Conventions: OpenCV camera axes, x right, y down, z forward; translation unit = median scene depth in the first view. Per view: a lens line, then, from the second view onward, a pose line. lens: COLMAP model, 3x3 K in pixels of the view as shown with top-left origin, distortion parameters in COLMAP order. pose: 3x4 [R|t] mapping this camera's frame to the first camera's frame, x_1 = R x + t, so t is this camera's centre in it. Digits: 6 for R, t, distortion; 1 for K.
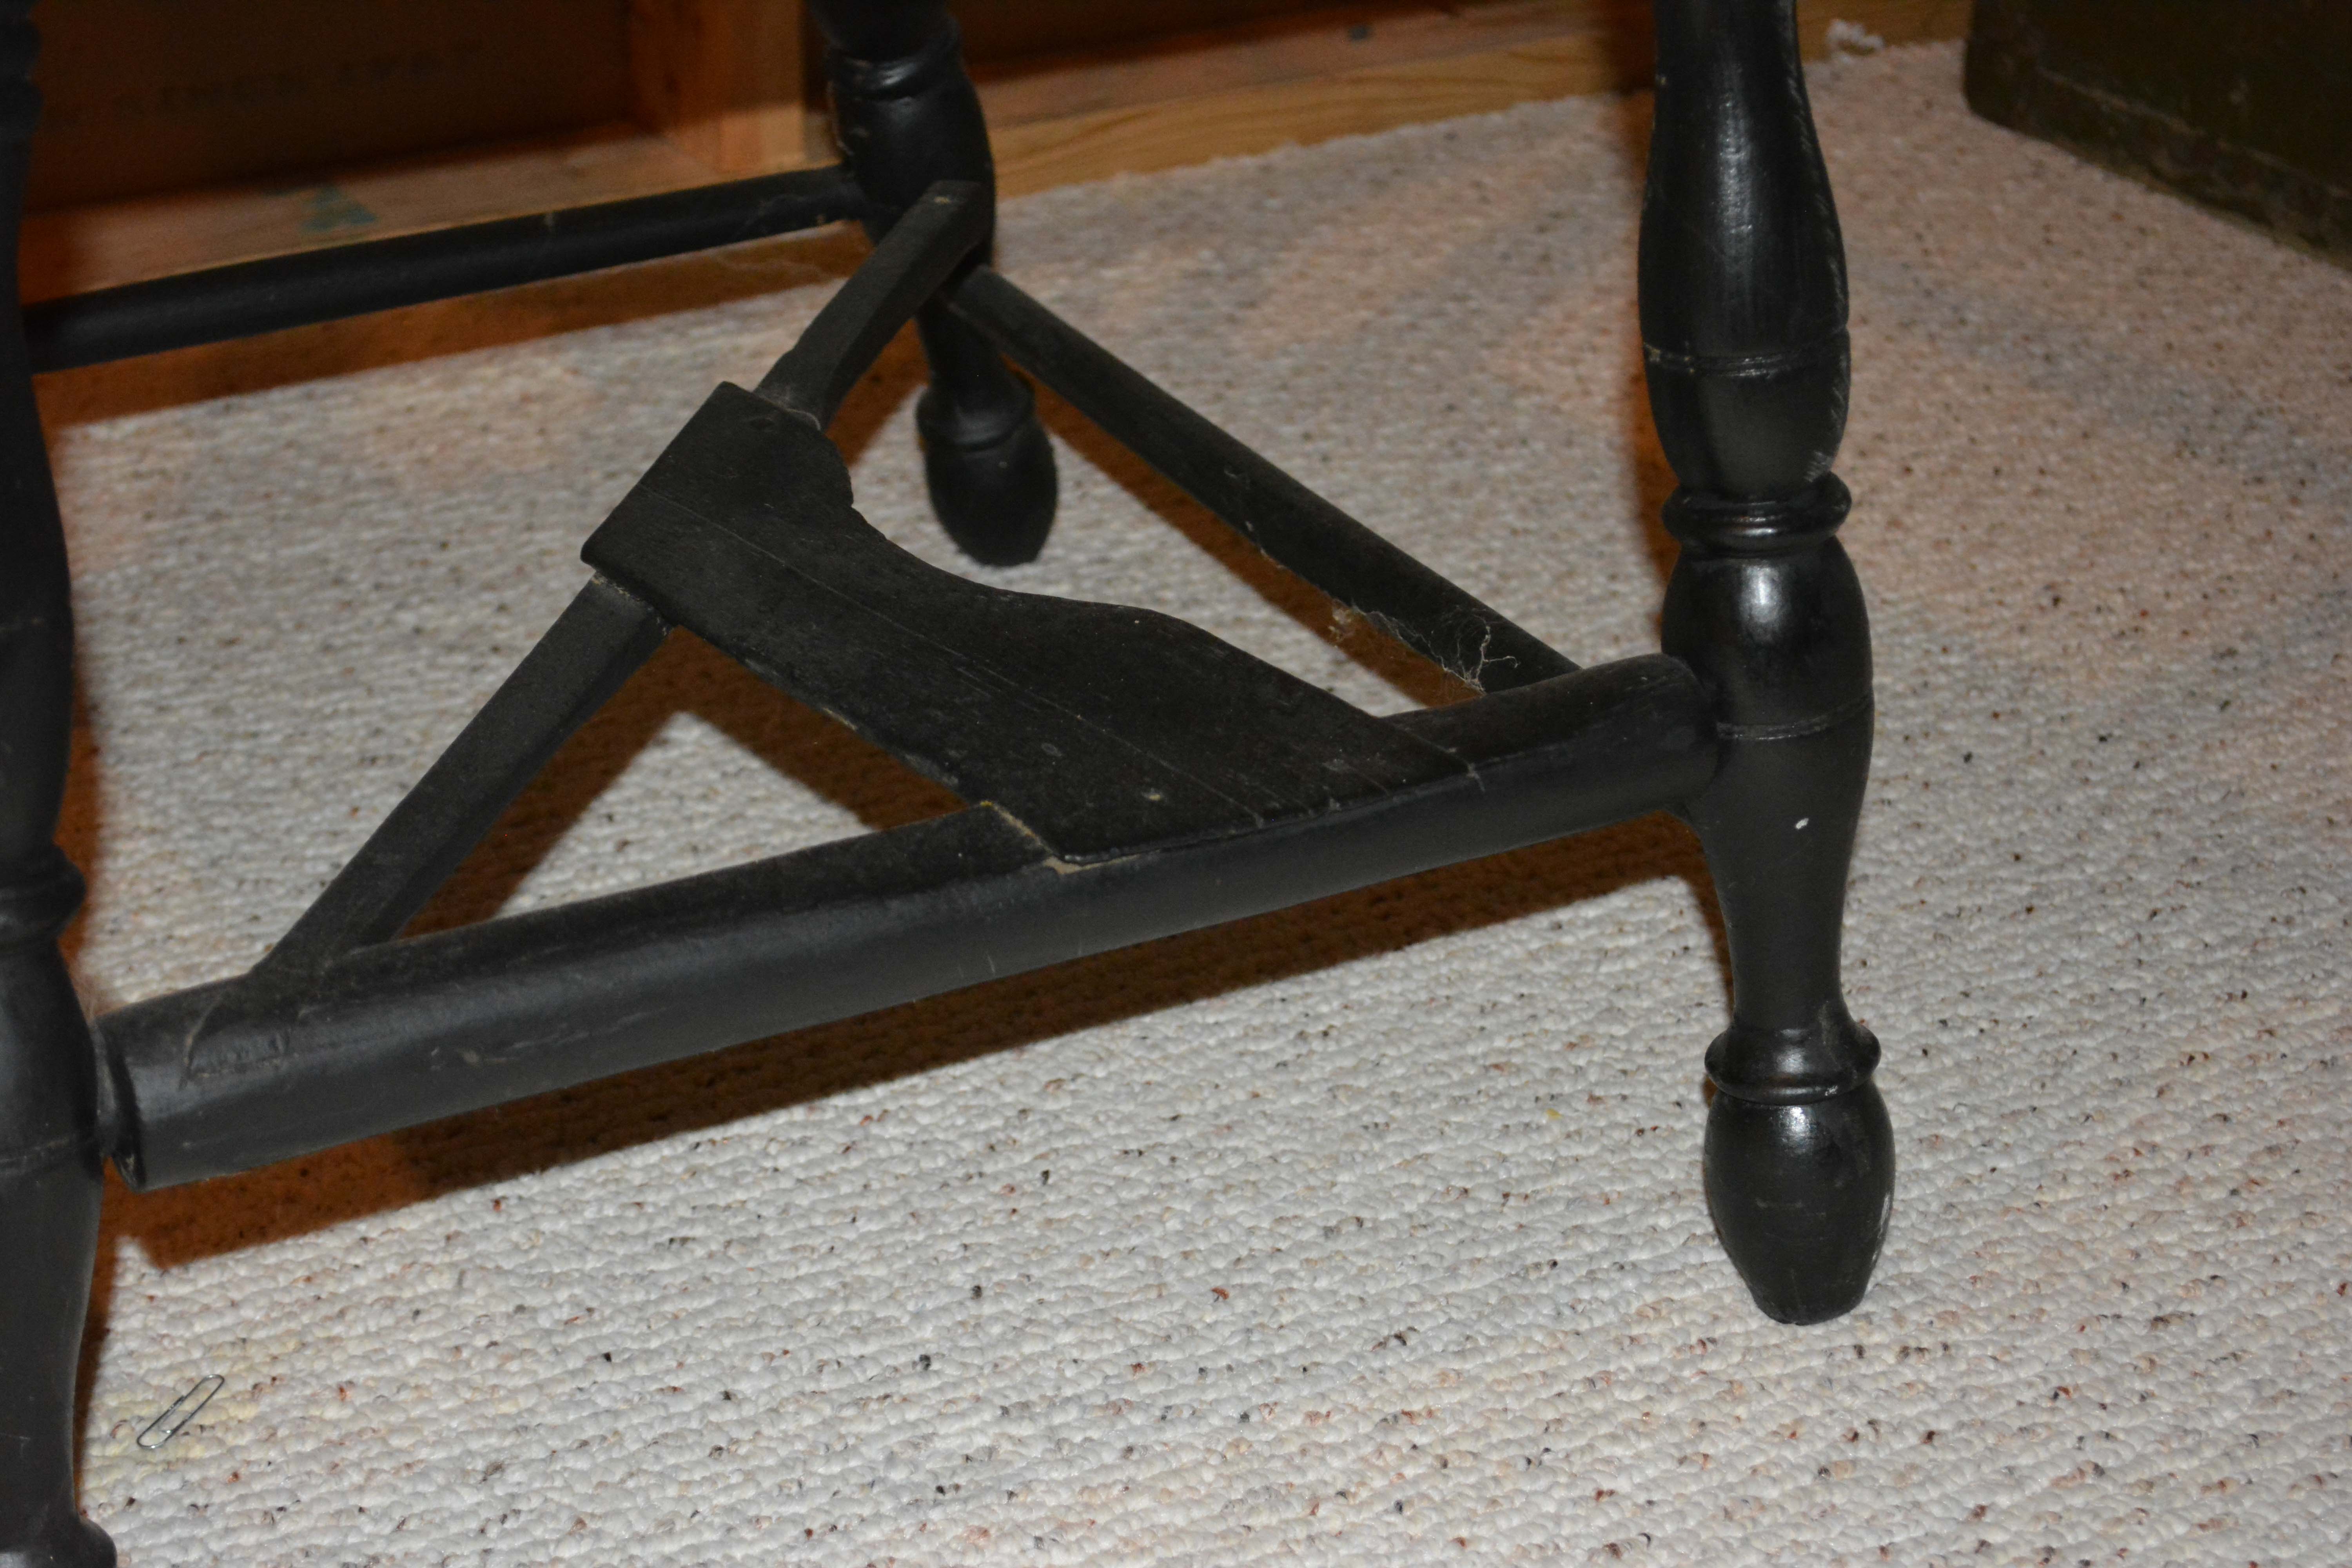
lens RADIAL K [[4320.1, 0, 1156.2], [0, 4320.1, 797.5], [0, 0, 1]] dist [0.015921, 0.000000]
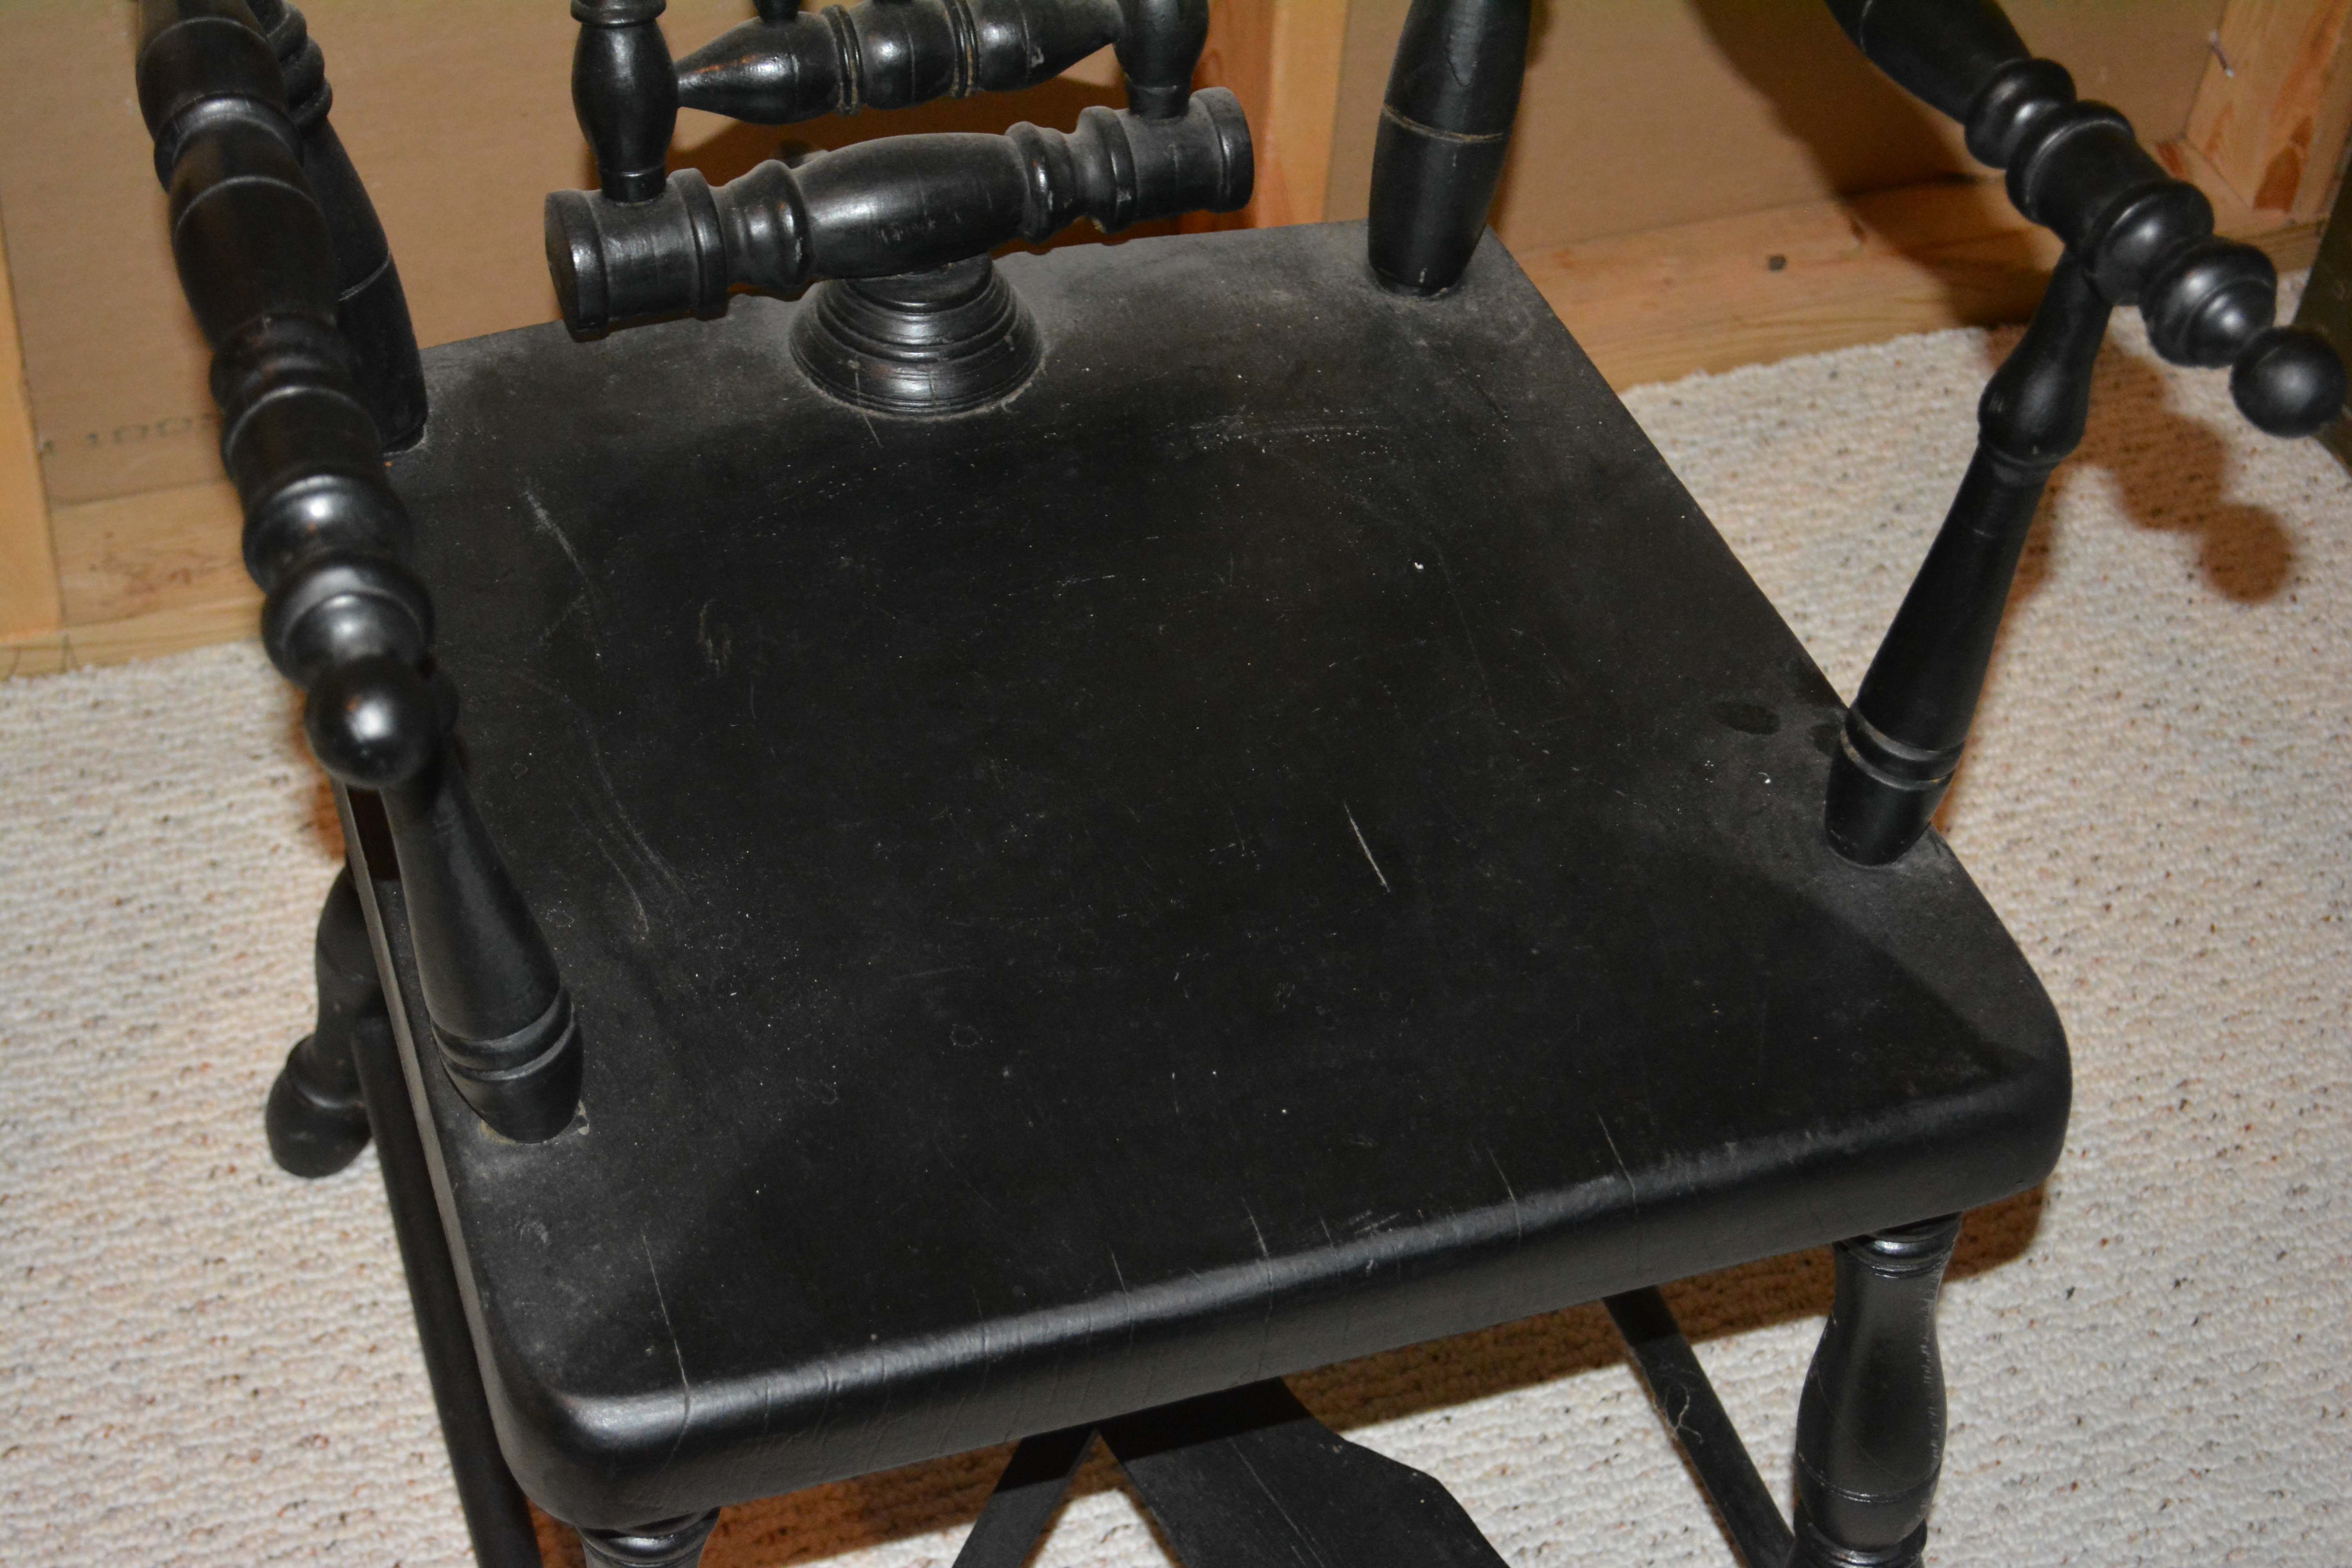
lens RADIAL K [[3851.6, 0, 1155.2], [0, 3851.6, 798.3], [0, 0, 1]] dist [0.000667, 0.000000]
pose [[0.984008, 0.159067, -0.080166, -0.024267], [-0.128193, 0.944870, 0.301308, -0.582883], [0.123674, -0.286213, 0.950151, -0.152400]]
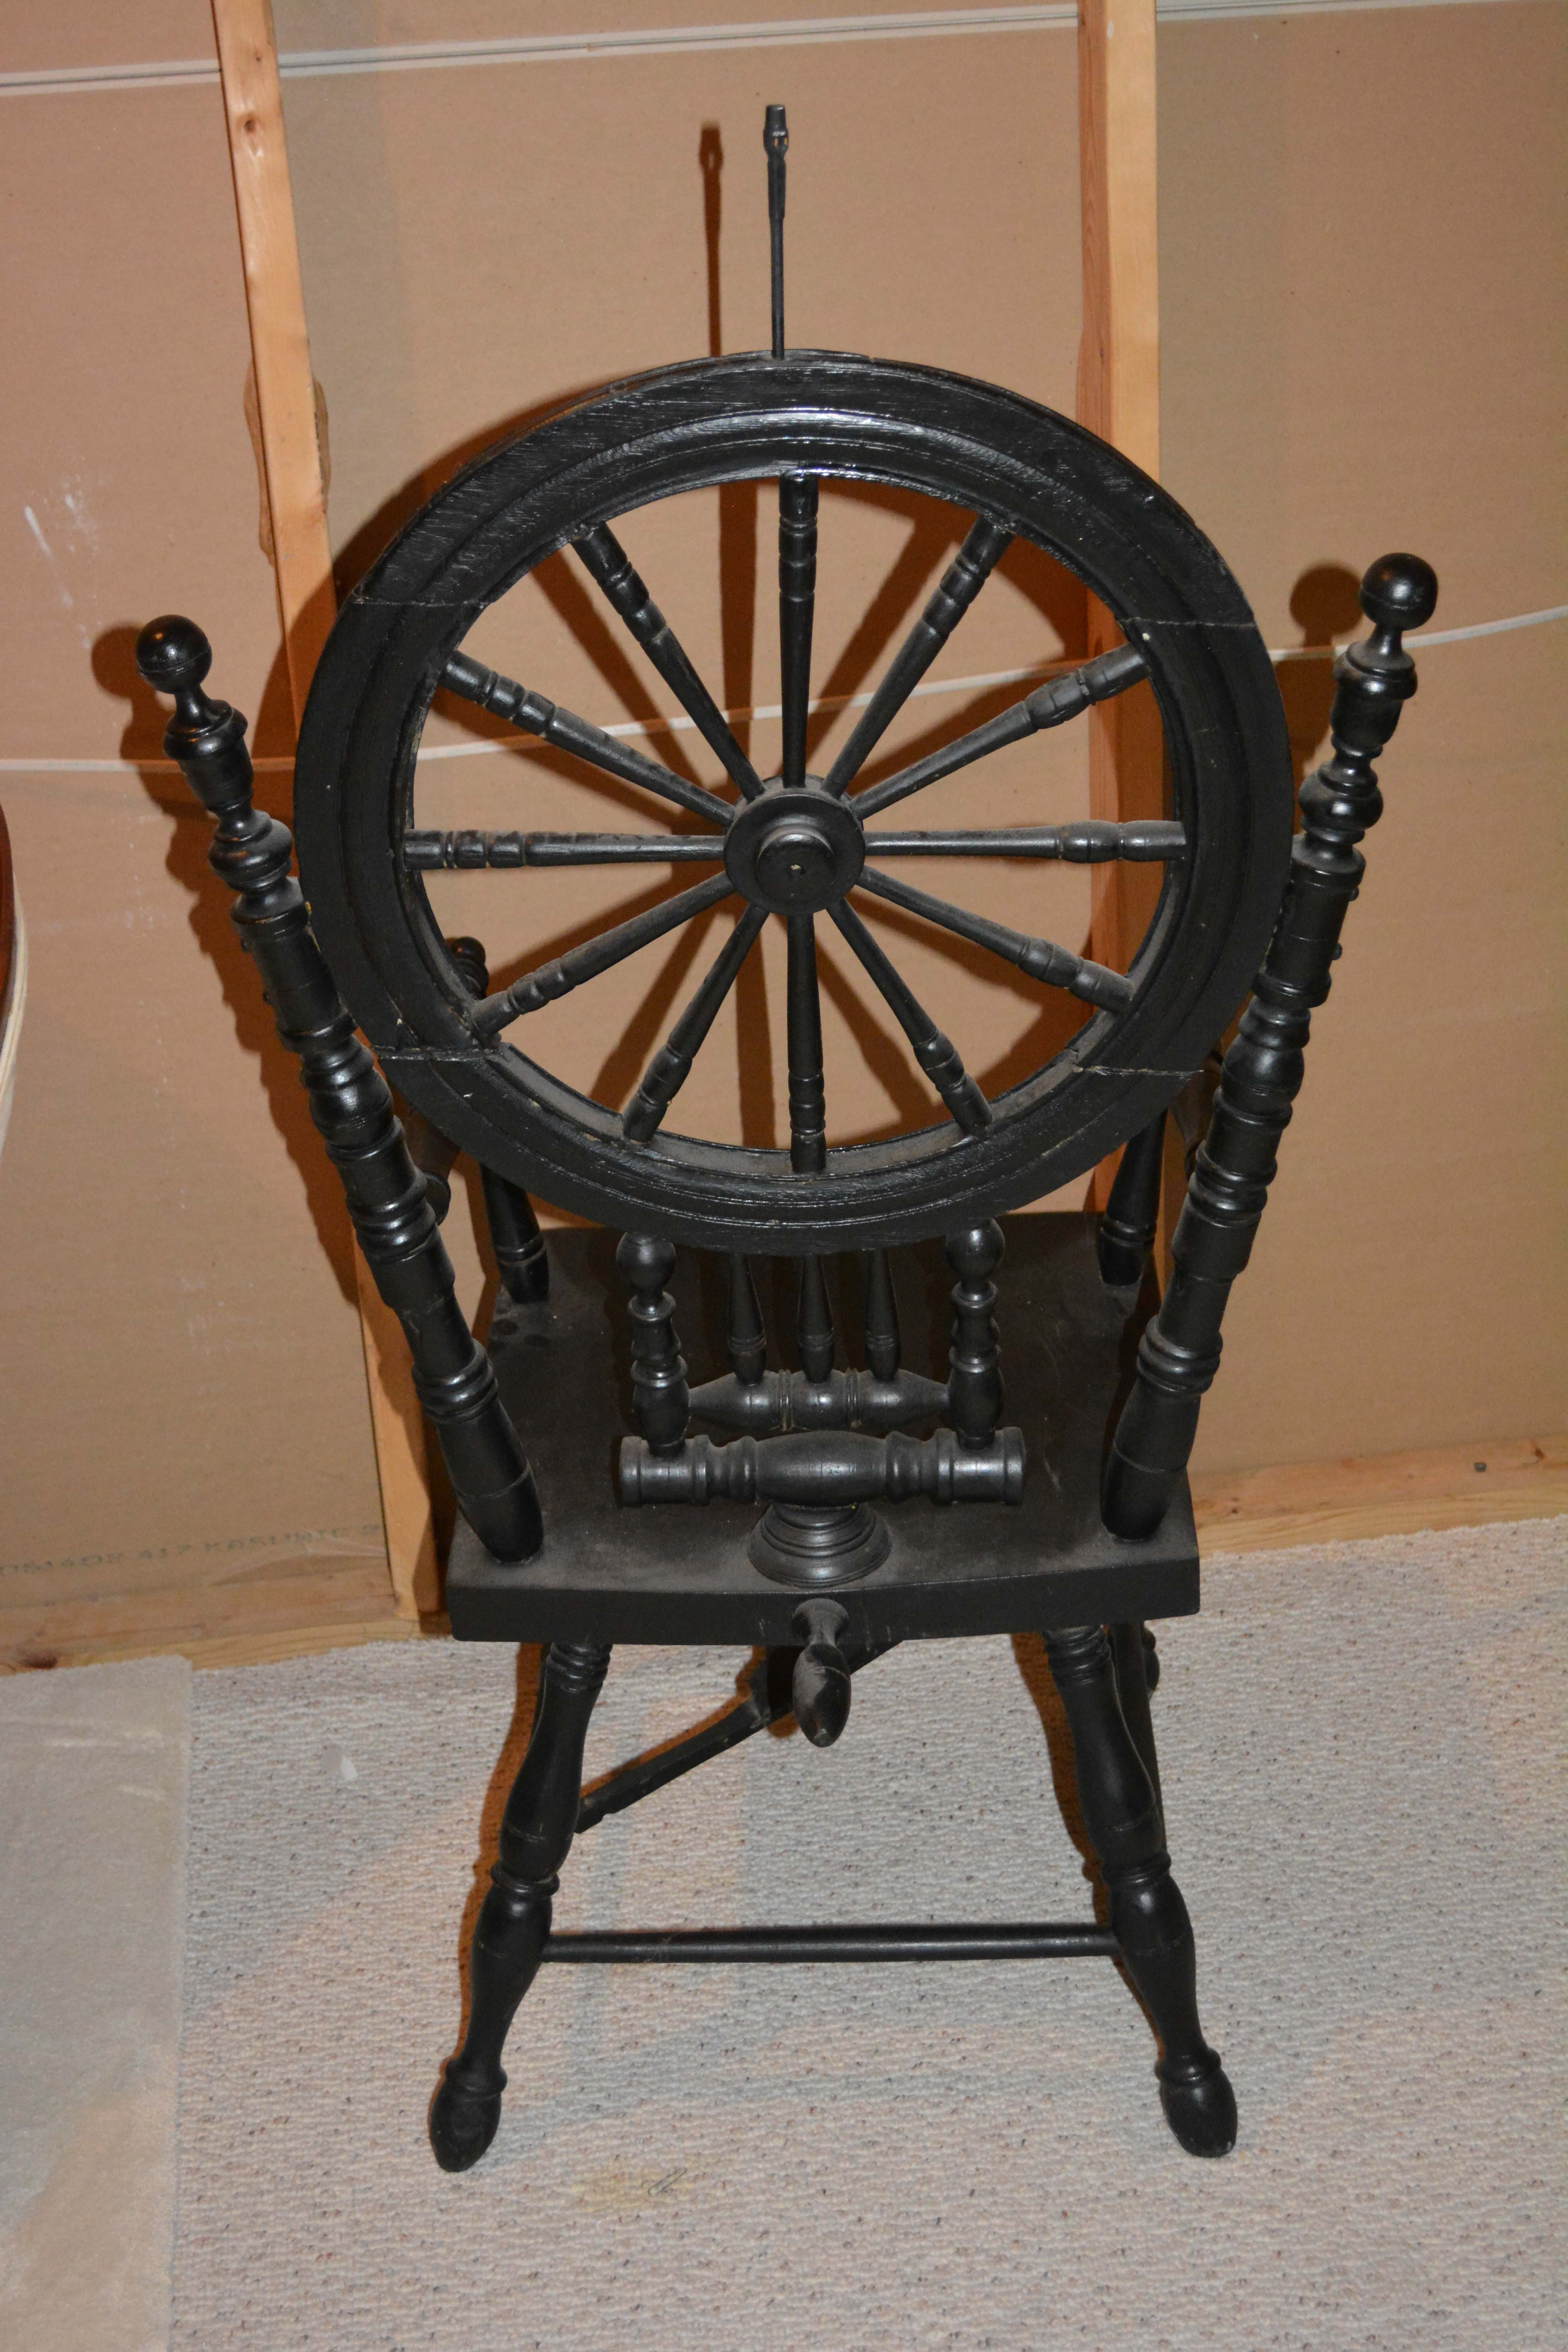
lens RADIAL K [[3070.8, 0, 796.8], [0, 3070.8, 1168.2], [0, 0, 1]] dist [-0.035361, 0.000000]
pose [[0.922458, 0.099115, -0.373159, 0.459998], [-0.118187, 0.992582, -0.028519, -0.406571], [0.367565, 0.070410, 0.927329, -0.722284]]
